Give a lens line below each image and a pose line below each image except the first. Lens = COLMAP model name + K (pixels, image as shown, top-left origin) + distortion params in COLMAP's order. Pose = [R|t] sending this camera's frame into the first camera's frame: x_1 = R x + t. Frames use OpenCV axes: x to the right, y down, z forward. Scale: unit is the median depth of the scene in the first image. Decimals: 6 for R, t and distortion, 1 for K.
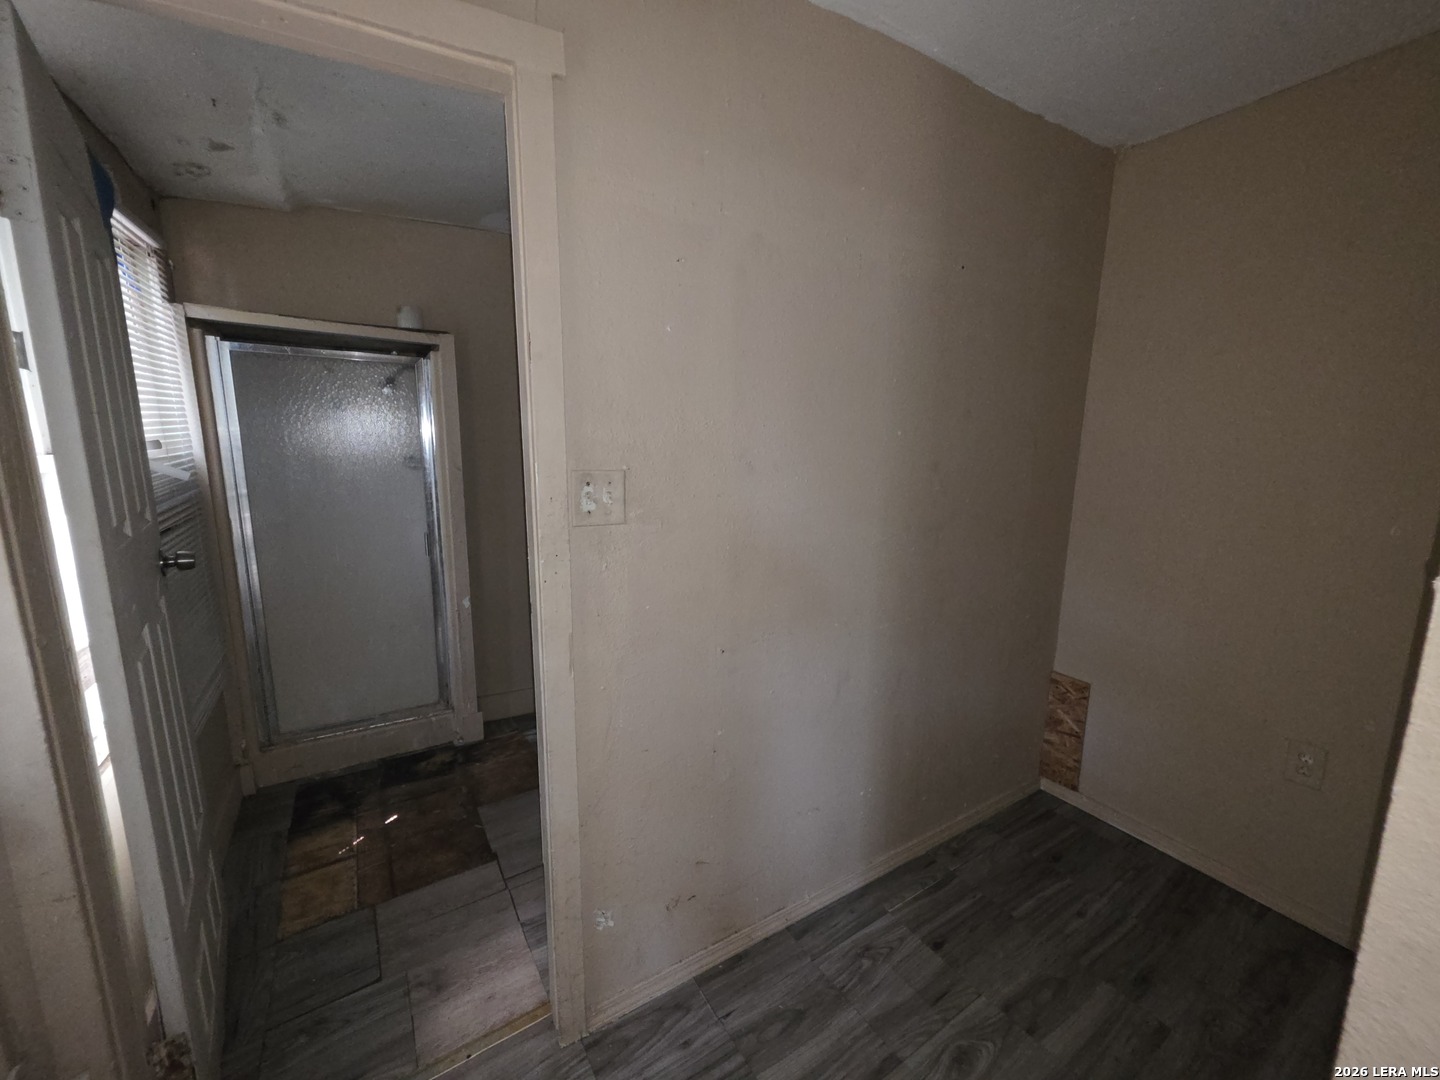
lens RADIAL K [[571.6, 0, 717.1], [0, 571.6, 539.4], [0, 0, 1]] dist [0.003193, -0.000593]
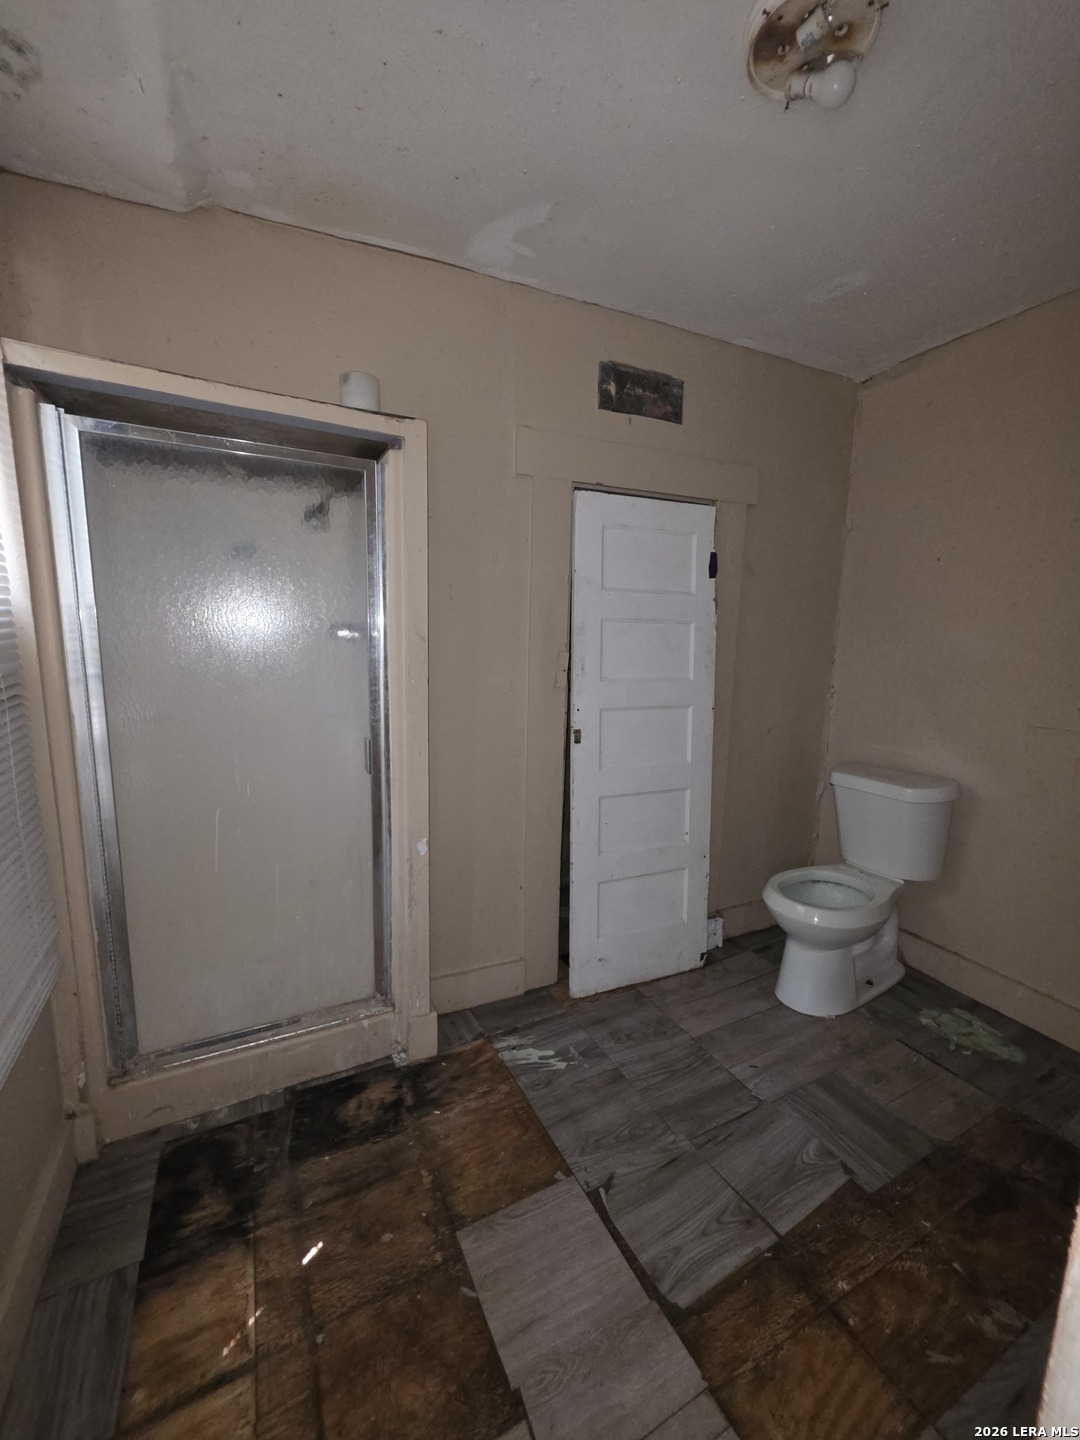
lens RADIAL K [[571.6, 0, 537.2], [0, 571.6, 715.5], [0, 0, 1]] dist [0.003193, -0.000593]
pose [[0.995764, 0.020855, -0.089554, -0.284408], [-0.022994, 0.999473, -0.022918, -0.028762], [0.089029, 0.024880, 0.995718, 0.409484]]
